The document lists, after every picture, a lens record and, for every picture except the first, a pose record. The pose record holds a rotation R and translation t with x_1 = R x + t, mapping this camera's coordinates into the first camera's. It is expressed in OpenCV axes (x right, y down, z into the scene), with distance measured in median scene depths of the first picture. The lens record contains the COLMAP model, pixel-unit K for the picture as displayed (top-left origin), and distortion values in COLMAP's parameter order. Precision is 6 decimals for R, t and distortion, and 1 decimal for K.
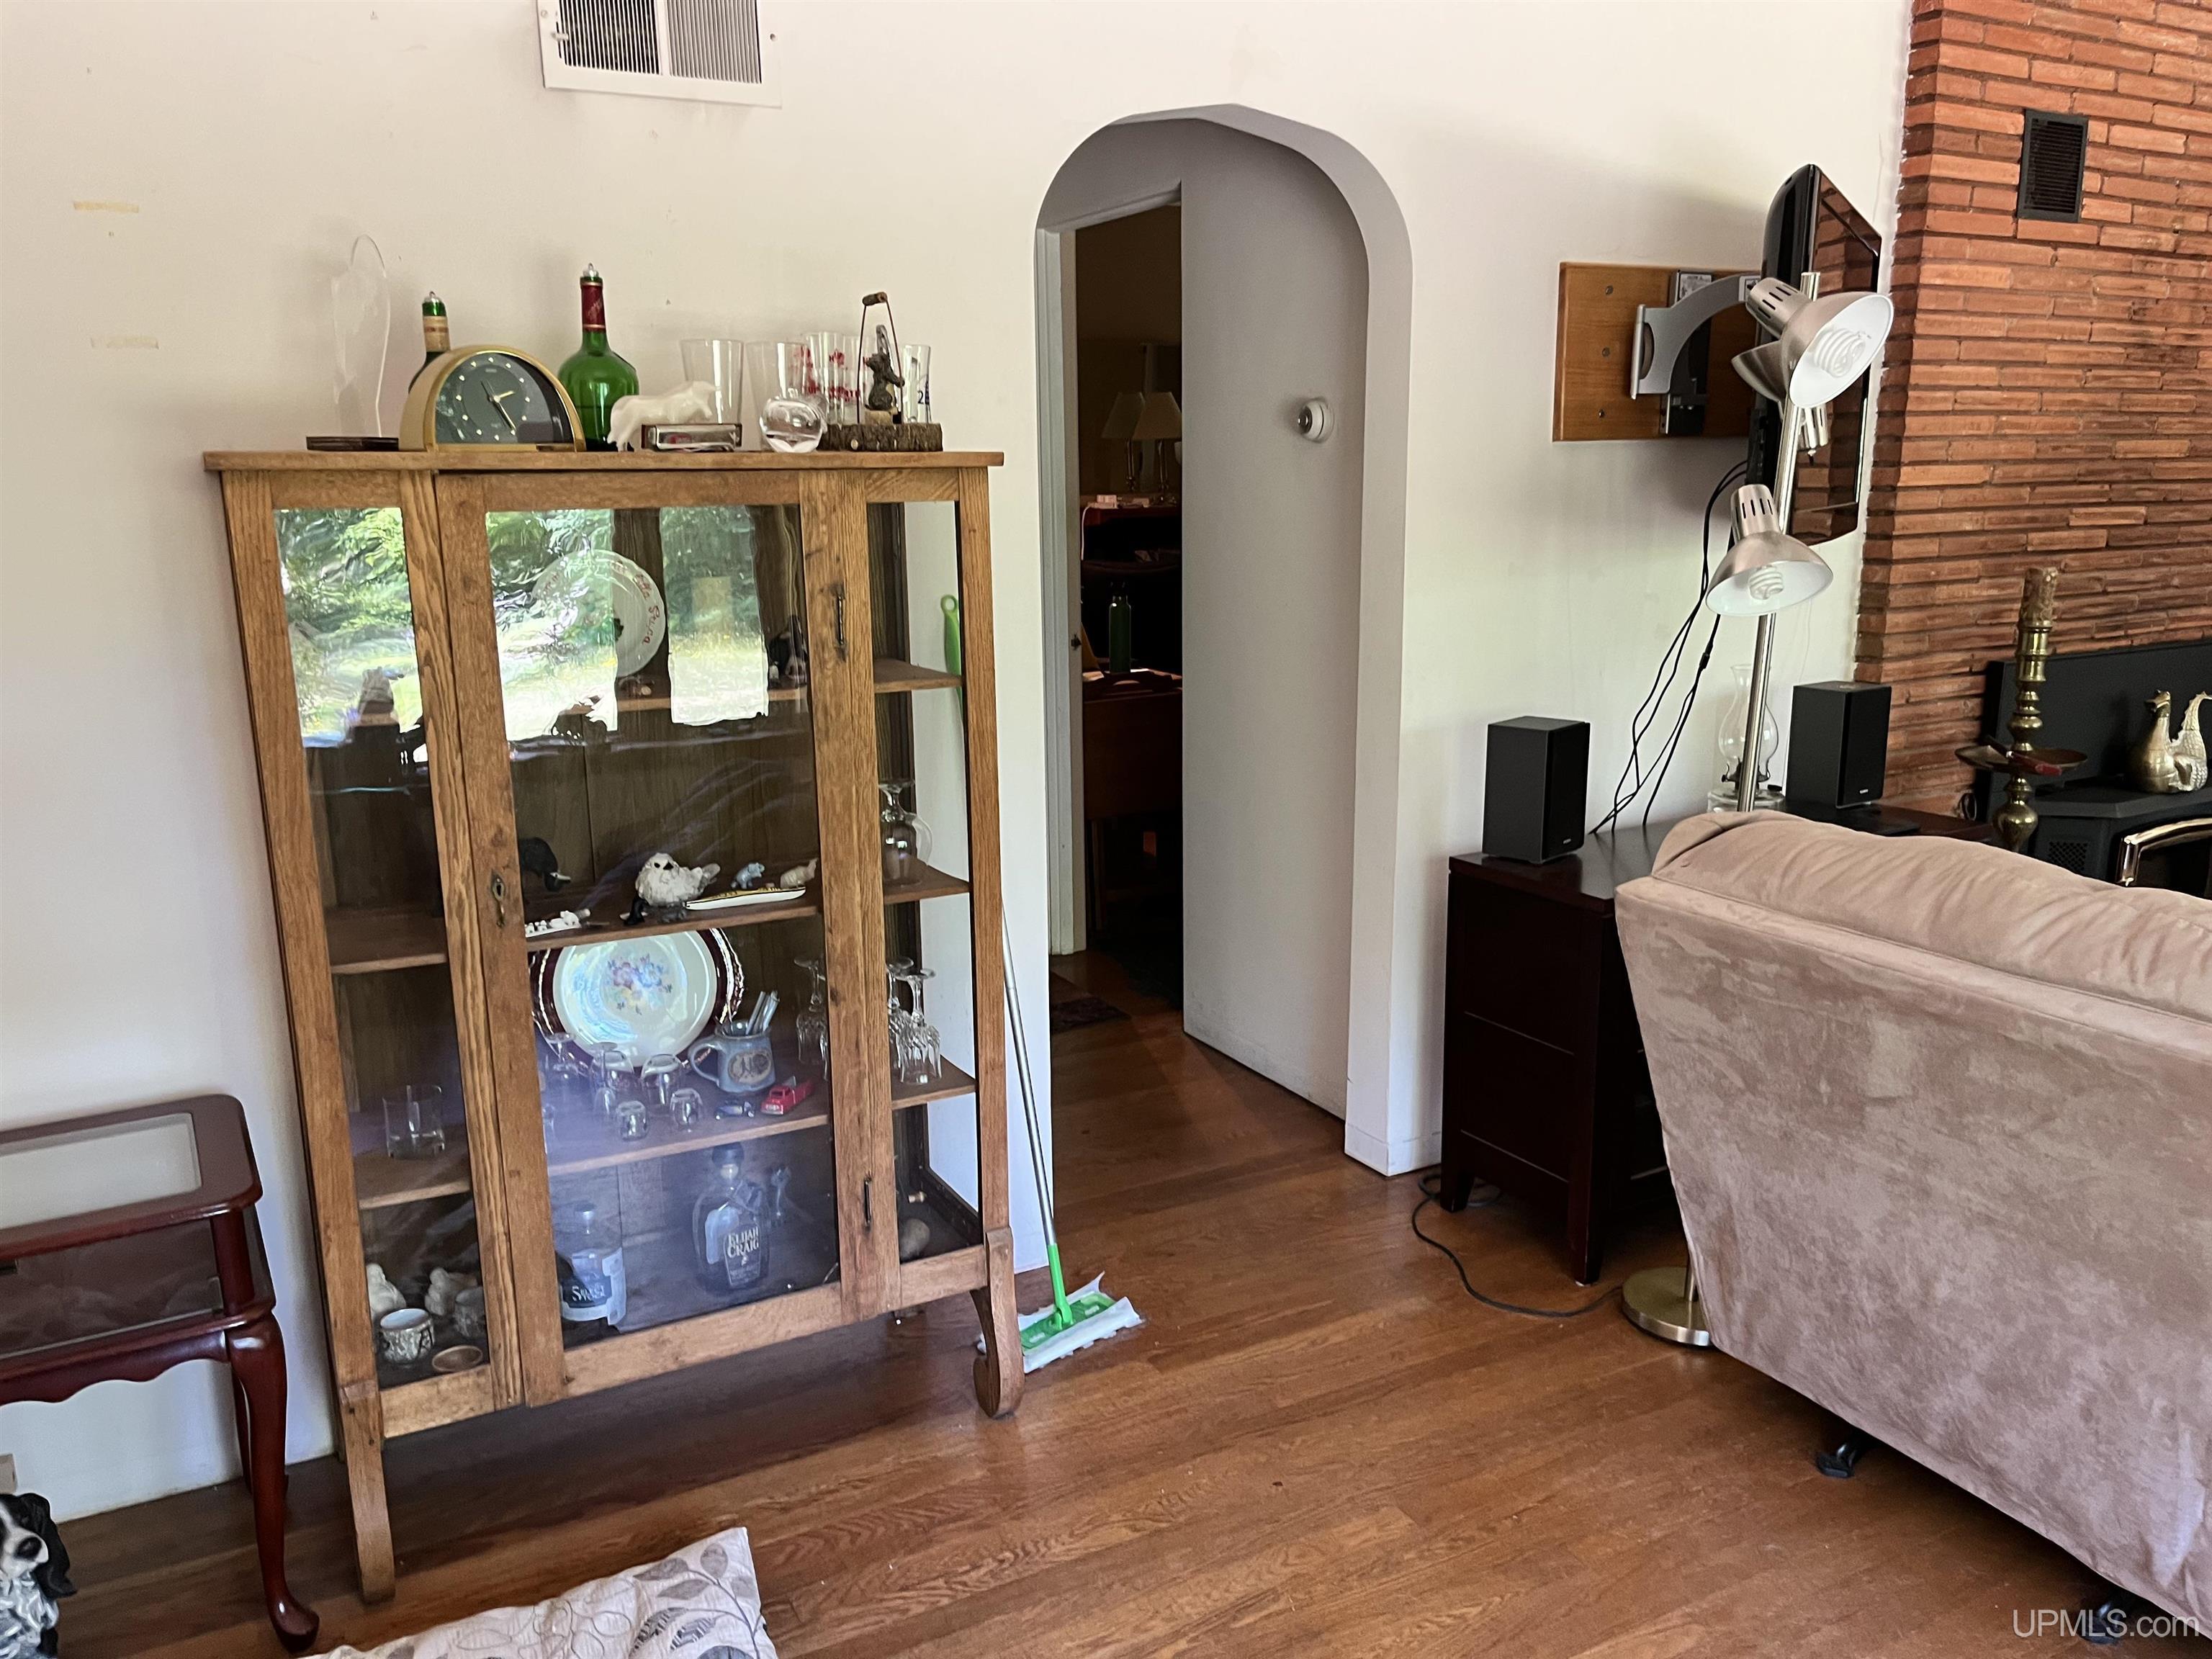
lens RADIAL K [[1670.2, 0, 1091.6], [0, 1670.2, 830.1], [0, 0, 1]] dist [0.068303, -0.093208]
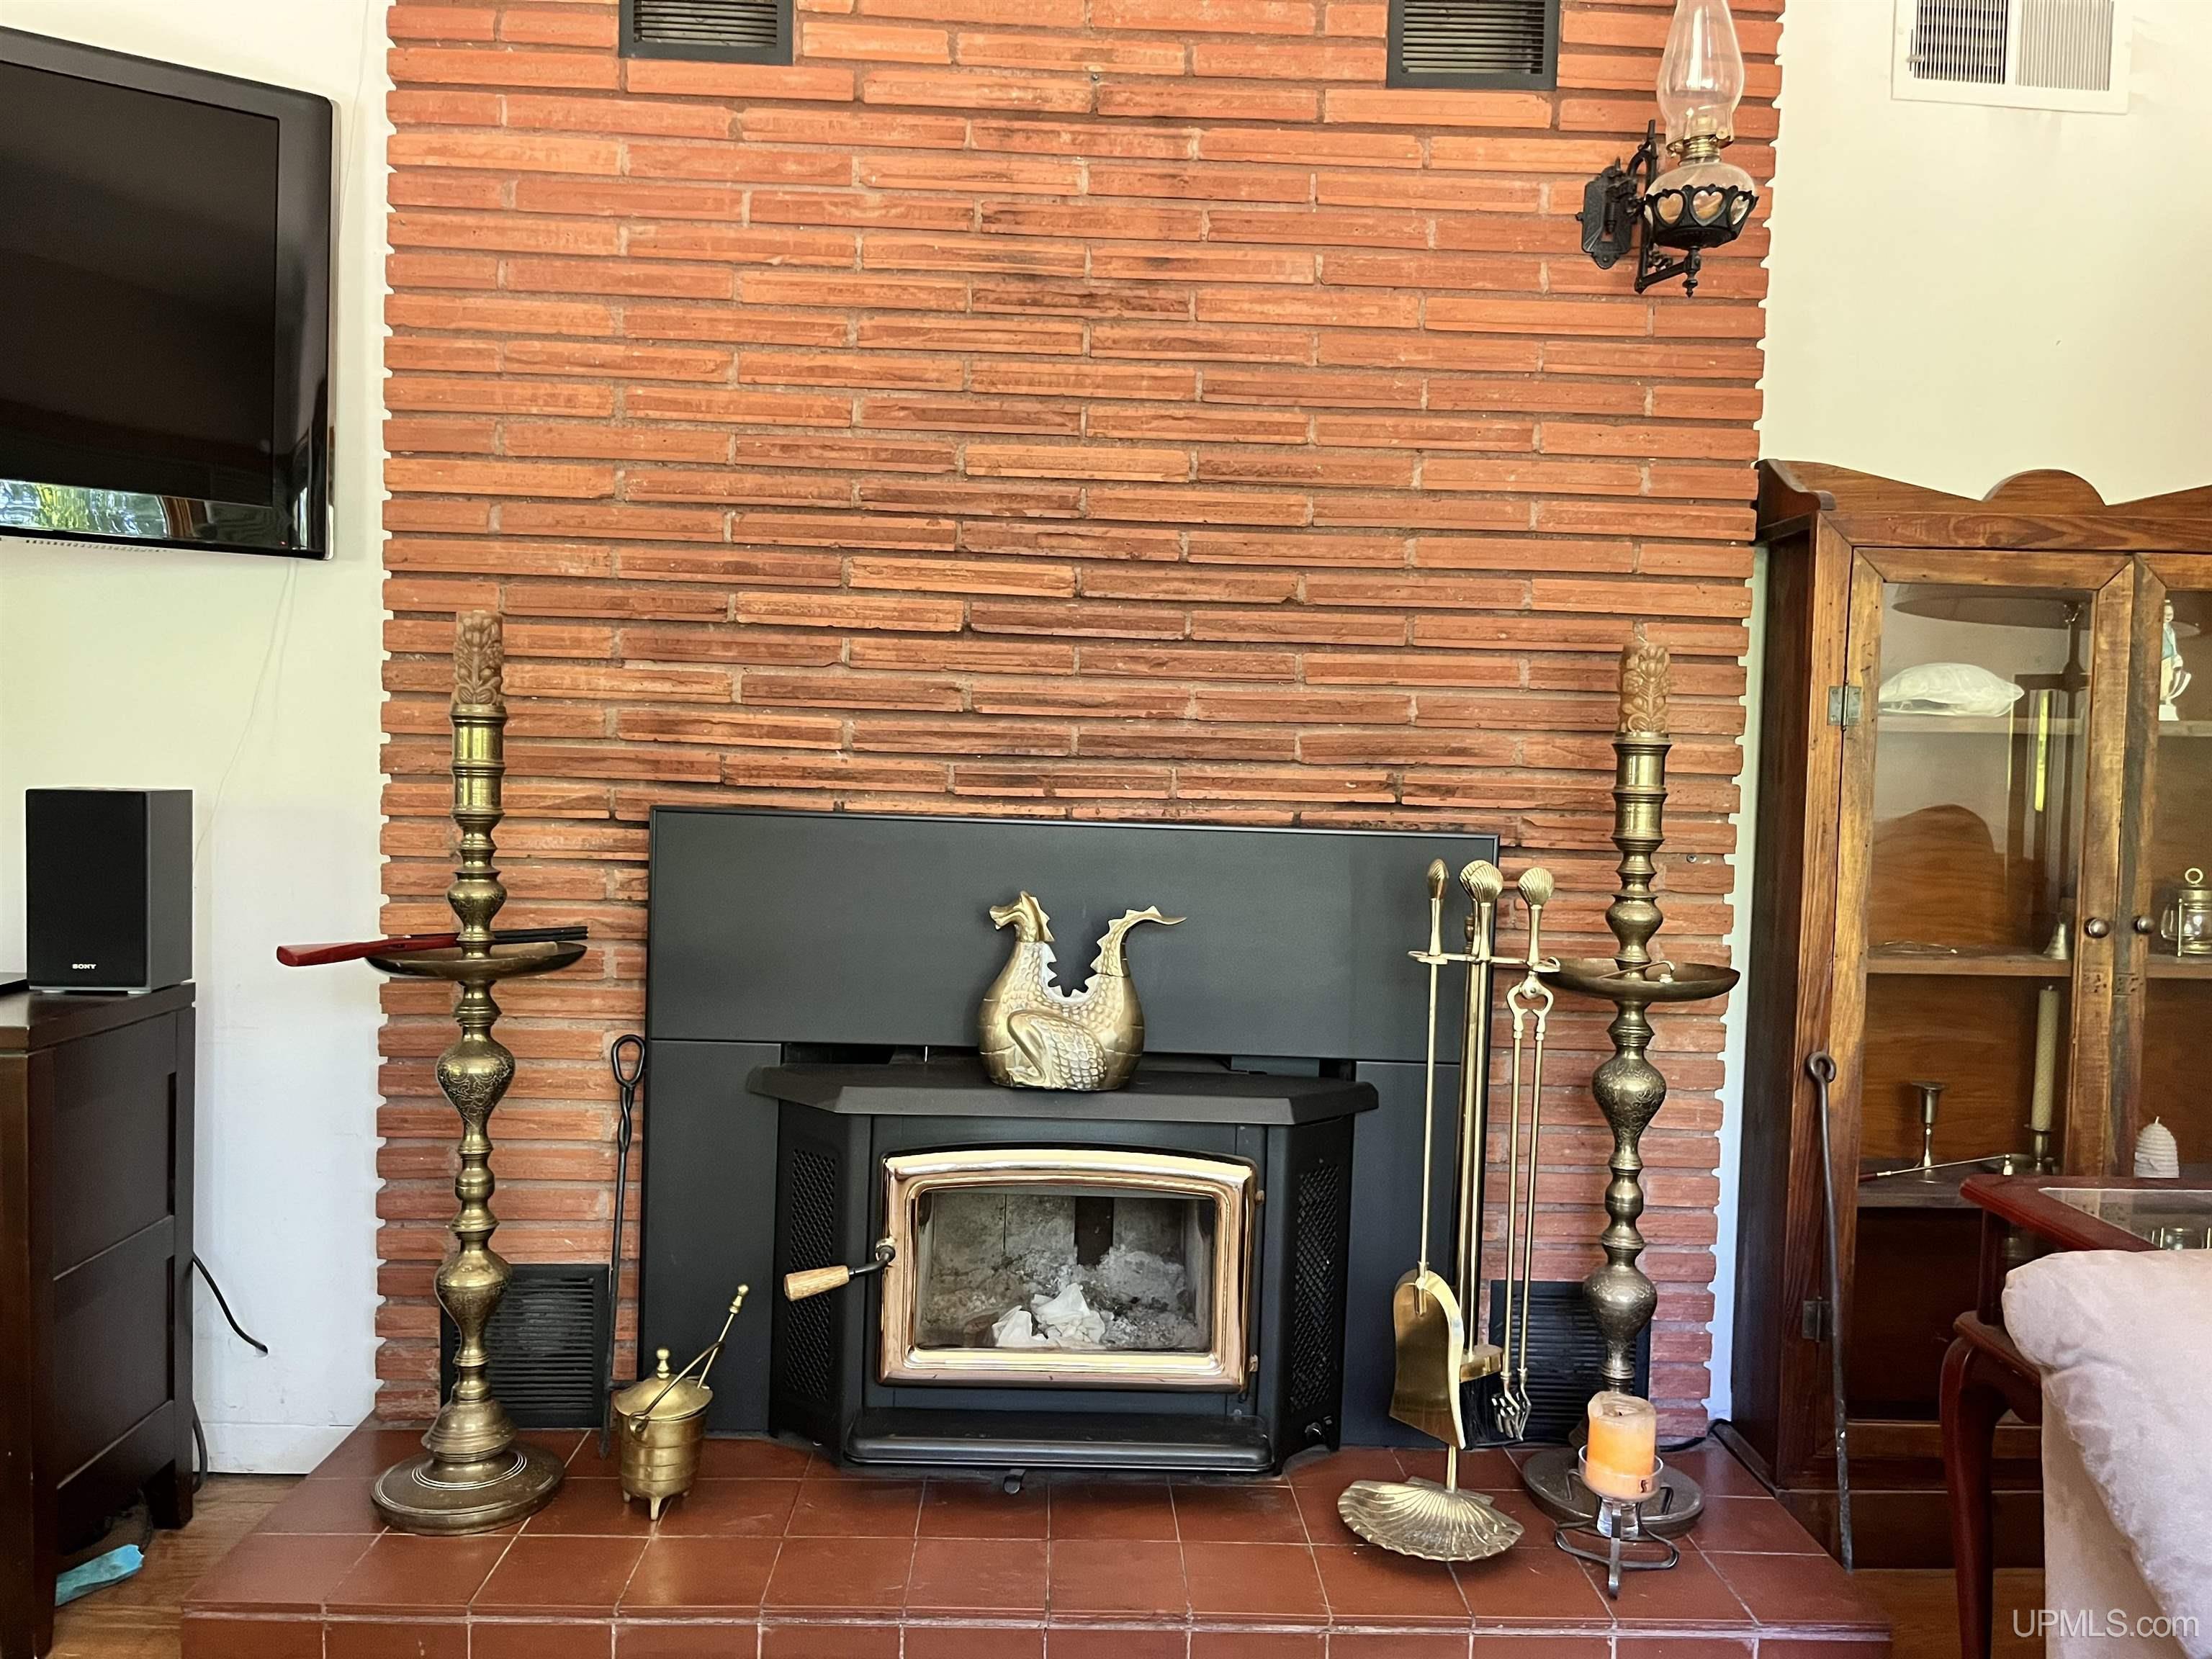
lens RADIAL K [[1670.2, 0, 1111.9], [0, 1670.2, 815.1], [0, 0, 1]] dist [0.068303, -0.093208]
pose [[0.889768, 0.062144, -0.452162, 1.070582], [-0.140719, 0.979777, -0.142250, -0.042947], [0.434178, 0.190198, 0.880519, 0.651502]]
